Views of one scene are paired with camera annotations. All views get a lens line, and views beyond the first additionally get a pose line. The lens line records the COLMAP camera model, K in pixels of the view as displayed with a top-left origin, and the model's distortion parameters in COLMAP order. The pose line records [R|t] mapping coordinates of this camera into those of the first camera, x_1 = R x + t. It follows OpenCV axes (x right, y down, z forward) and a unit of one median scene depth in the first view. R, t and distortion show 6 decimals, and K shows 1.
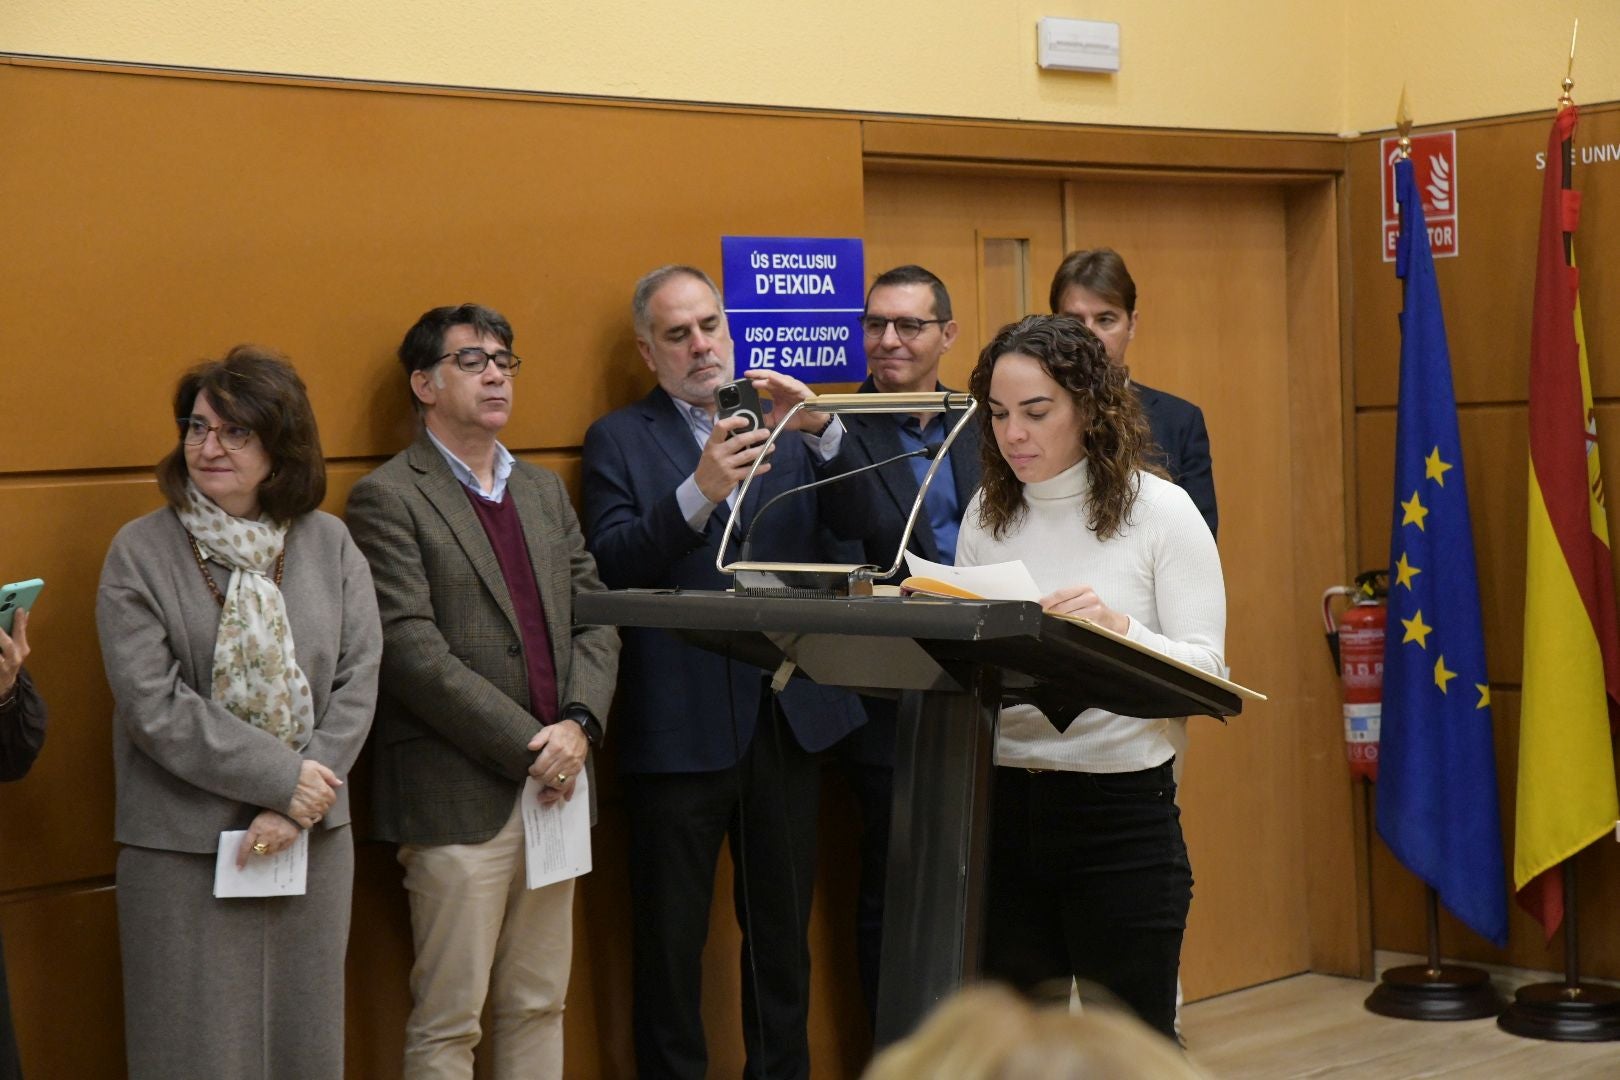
lens RADIAL K [[2952.0, 0, 810.0], [0, 2952.0, 540.0], [0, 0, 1]] dist [0.169236, 0.423668]
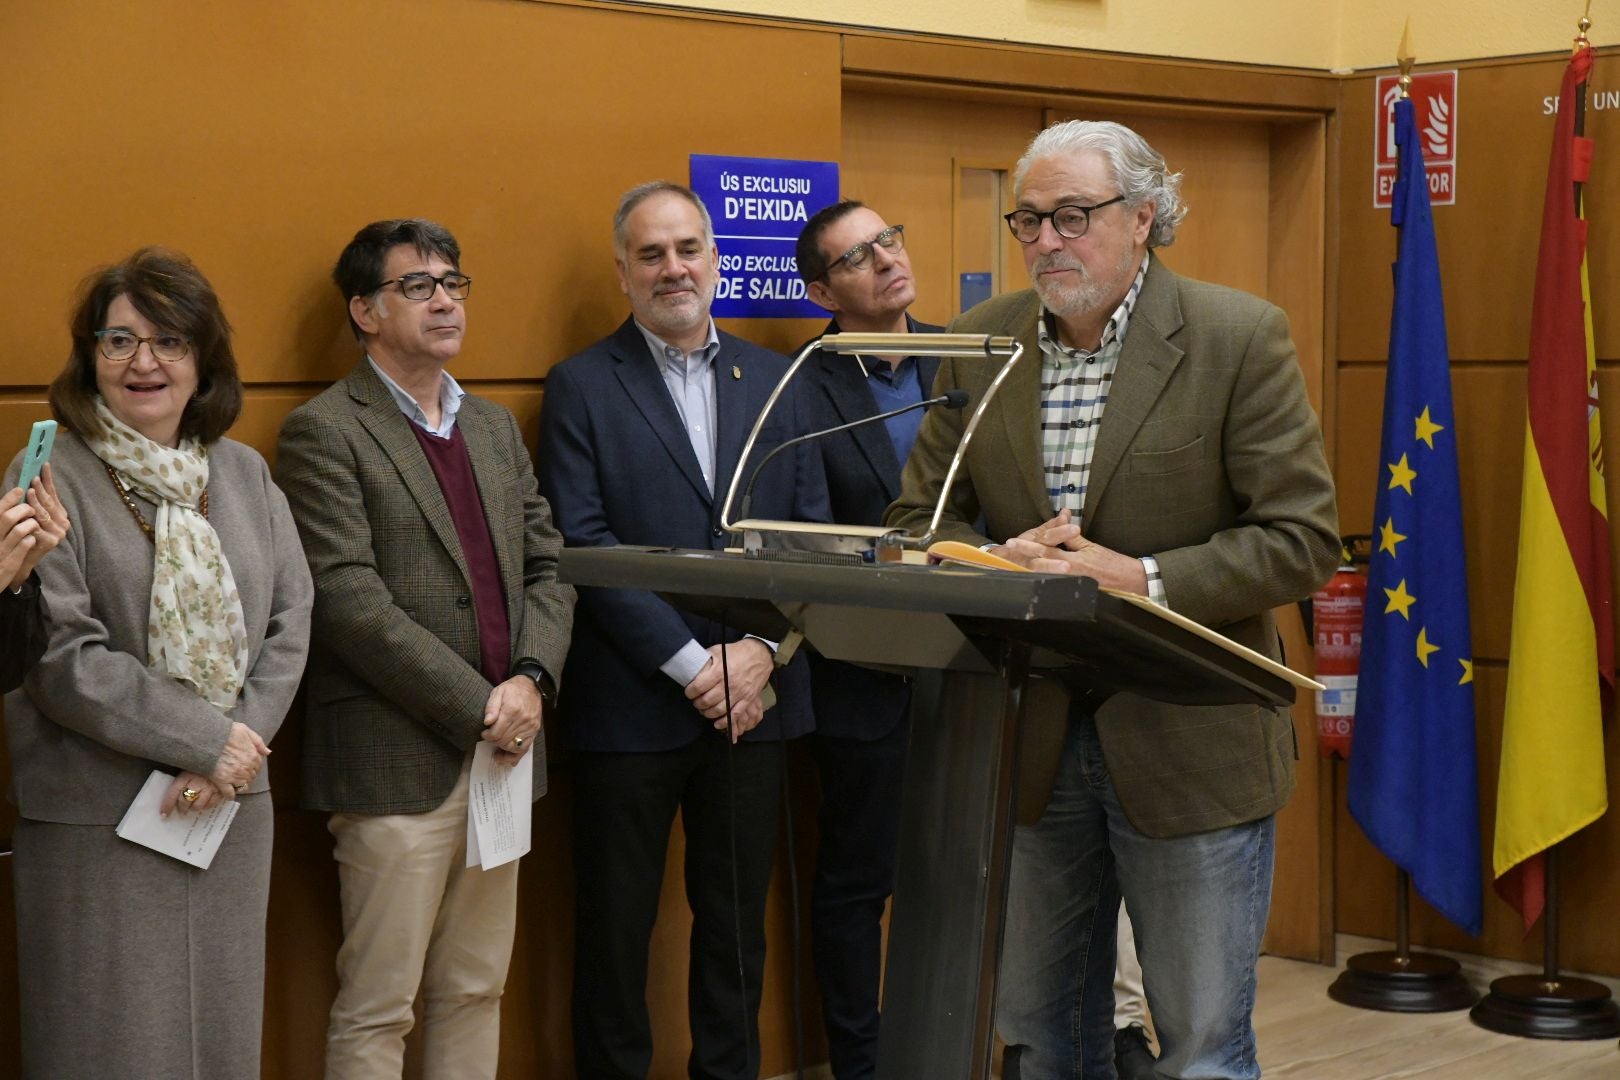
lens RADIAL K [[2952.0, 0, 810.0], [0, 2952.0, 540.0], [0, 0, 1]] dist [0.169236, 0.423668]
pose [[0.998648, 0.030093, 0.042393, -0.024282], [-0.031033, 0.999283, 0.021687, -0.003540], [-0.041709, -0.022973, 0.998866, 0.067007]]
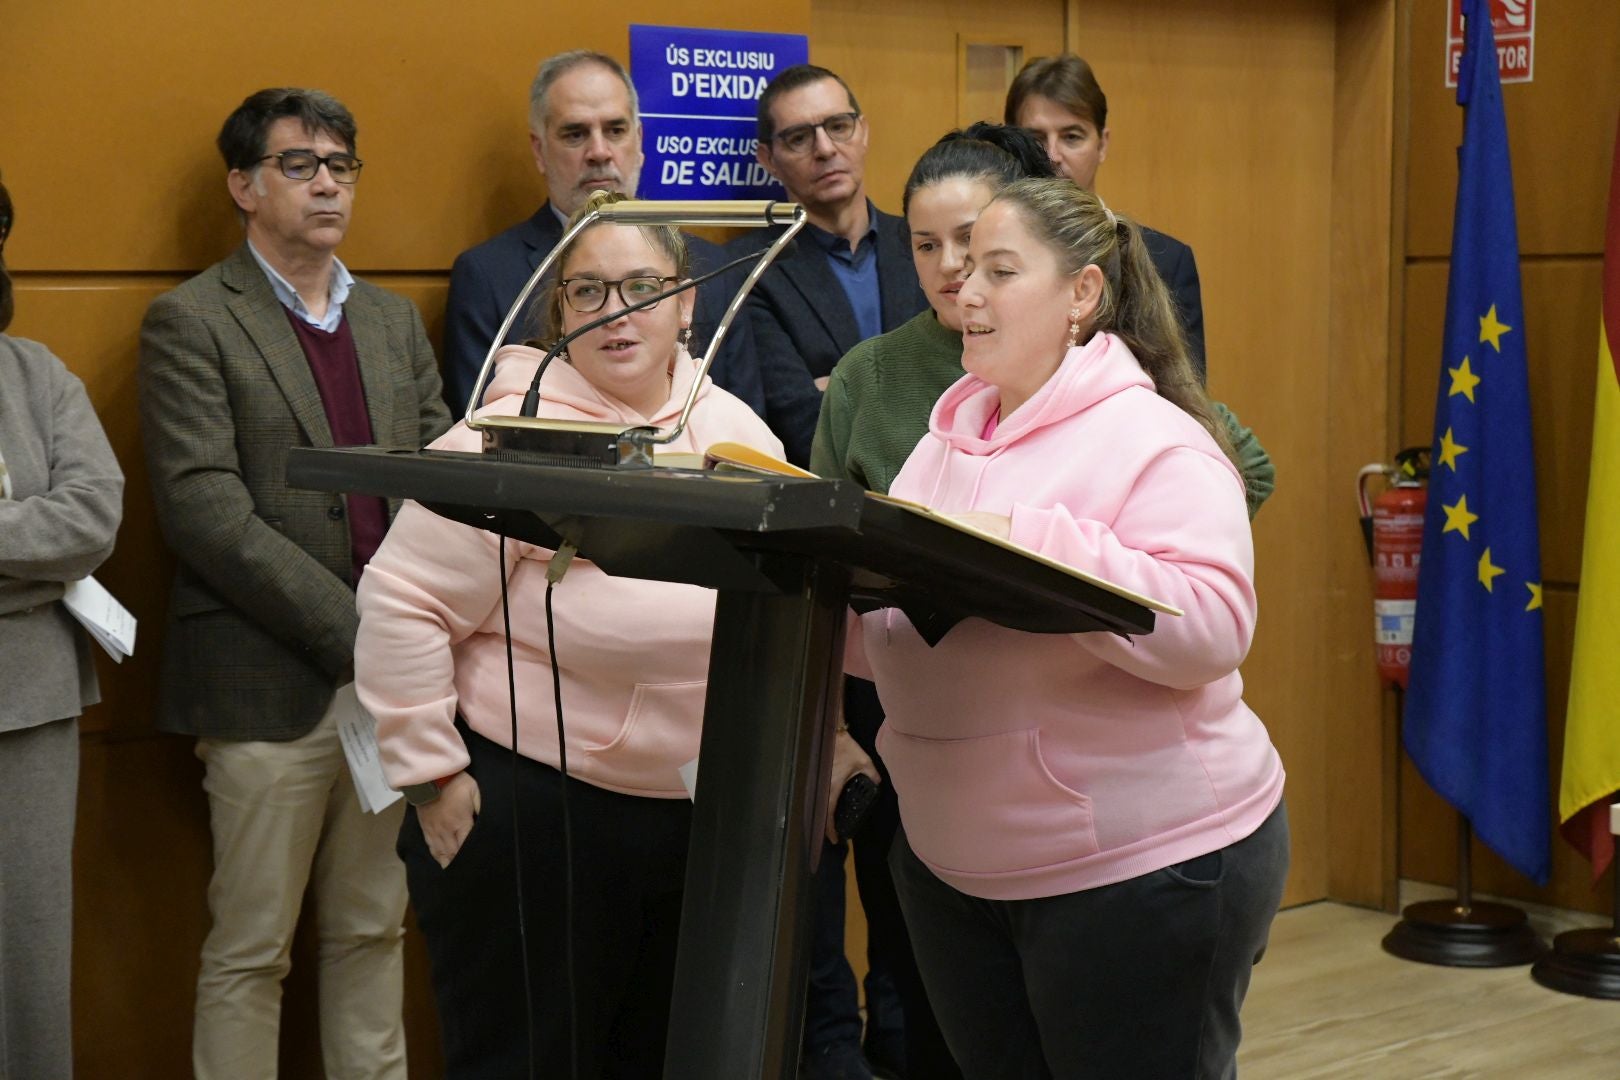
lens RADIAL K [[2952.0, 0, 810.0], [0, 2952.0, 540.0], [0, 0, 1]] dist [0.169236, 0.423668]
pose [[0.998665, 0.034459, -0.038484, 0.050649], [-0.032481, 0.998176, 0.050891, -0.001175], [0.040167, -0.049573, 0.997962, 0.134506]]
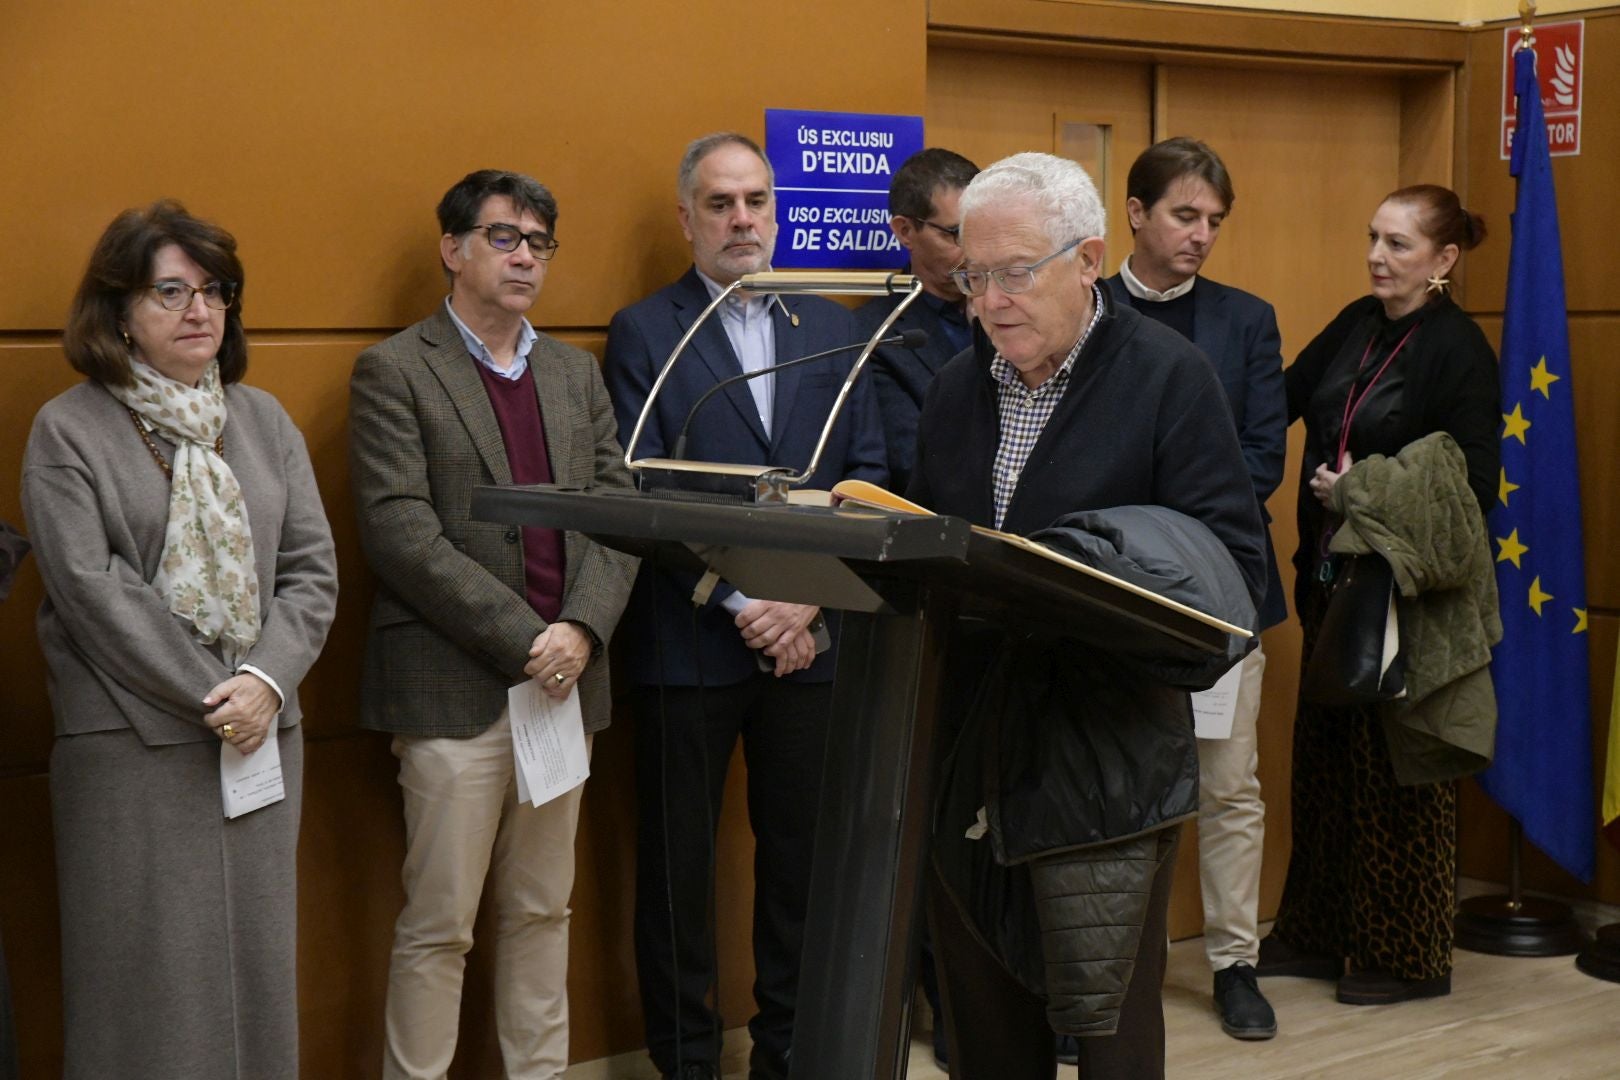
lens RADIAL K [[2714.2, 0, 810.0], [0, 2714.2, 540.0], [0, 0, 1]] dist [0.134333, 0.332969]
pose [[0.996039, 0.039185, -0.079815, 0.051303], [-0.035740, 0.998386, 0.044143, -0.003351], [0.081416, -0.041115, 0.995832, 0.110289]]
